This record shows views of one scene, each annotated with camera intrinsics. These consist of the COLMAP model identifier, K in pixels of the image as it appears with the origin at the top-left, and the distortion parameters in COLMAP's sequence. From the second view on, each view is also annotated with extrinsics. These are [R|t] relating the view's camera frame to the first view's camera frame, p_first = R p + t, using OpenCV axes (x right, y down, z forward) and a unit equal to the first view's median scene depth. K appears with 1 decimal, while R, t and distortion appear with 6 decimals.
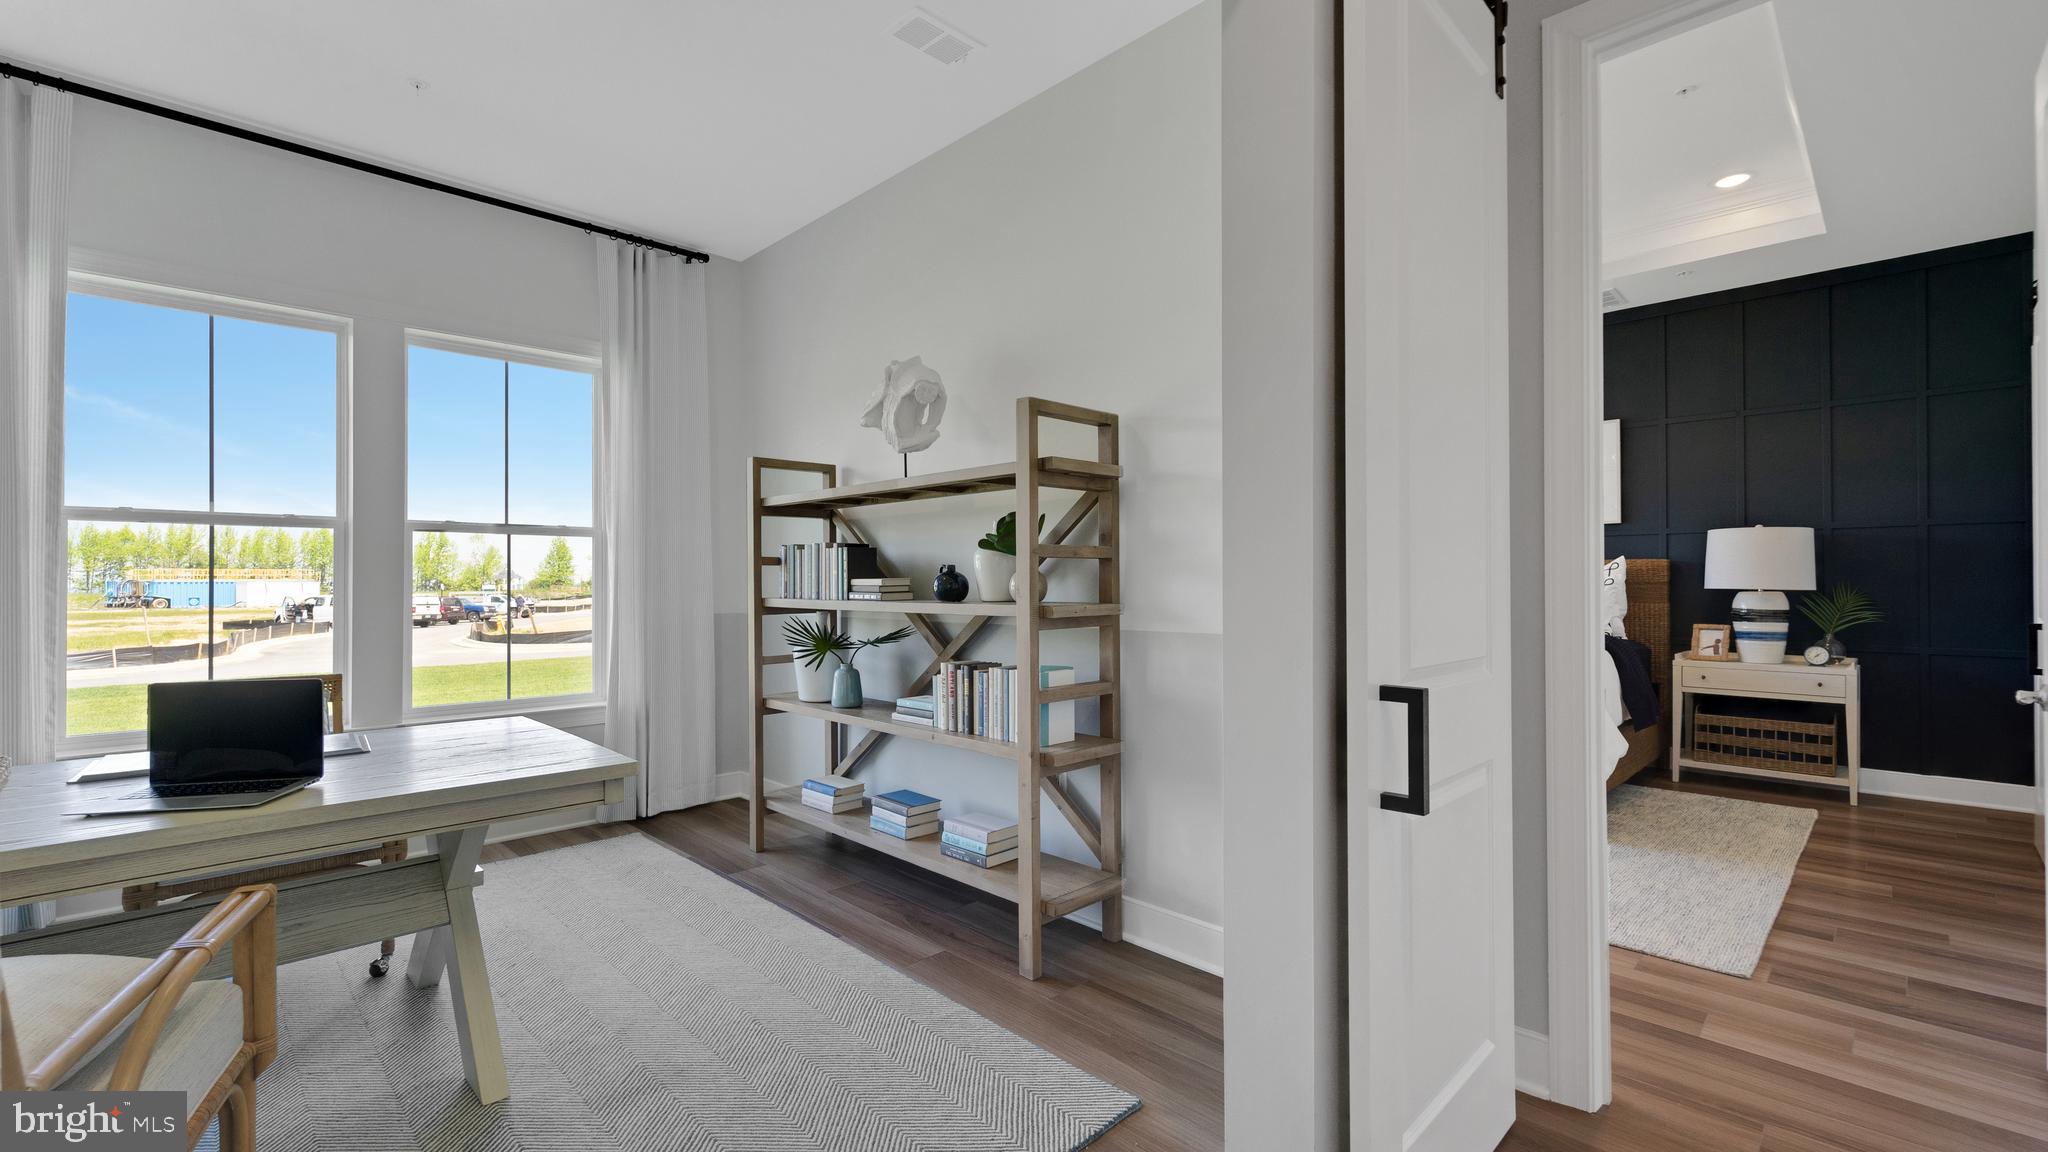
lens RADIAL K [[857.8, 0, 1024.0], [0, 857.8, 576.0], [0, 0, 1]] dist [-0.000130, -0.000042]
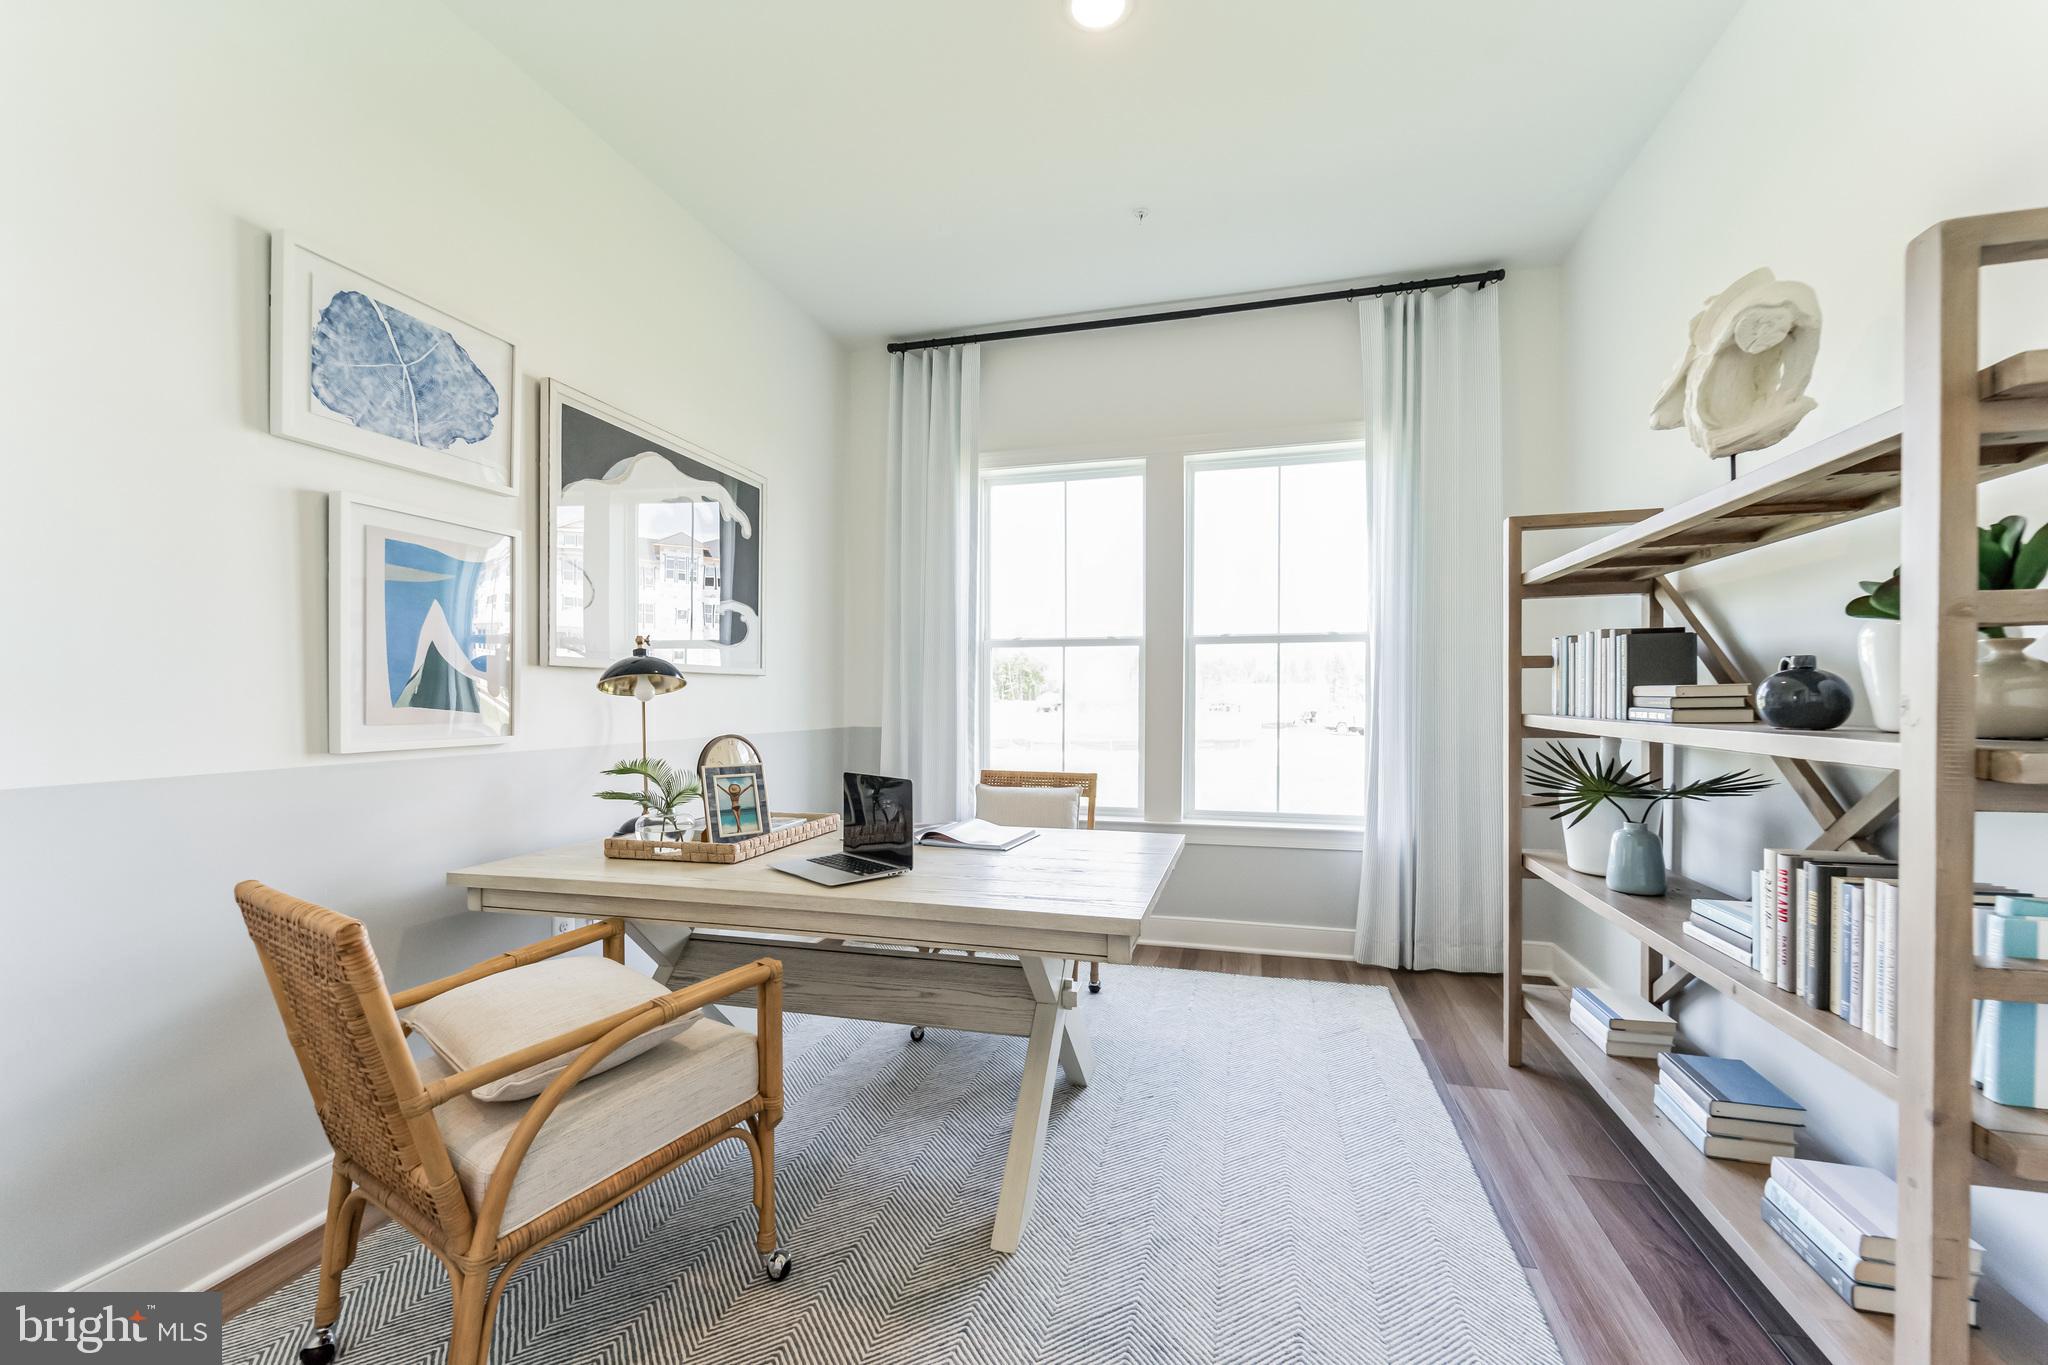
lens RADIAL K [[833.7, 0, 1030.2], [0, 833.7, 704.8], [0, 0, 1]] dist [0.000335, -0.000604]
pose [[0.502005, 0.011199, -0.864792, 0.094668], [0.007446, 0.999823, 0.017271, 0.003282], [0.864832, -0.015110, 0.501833, 0.318847]]
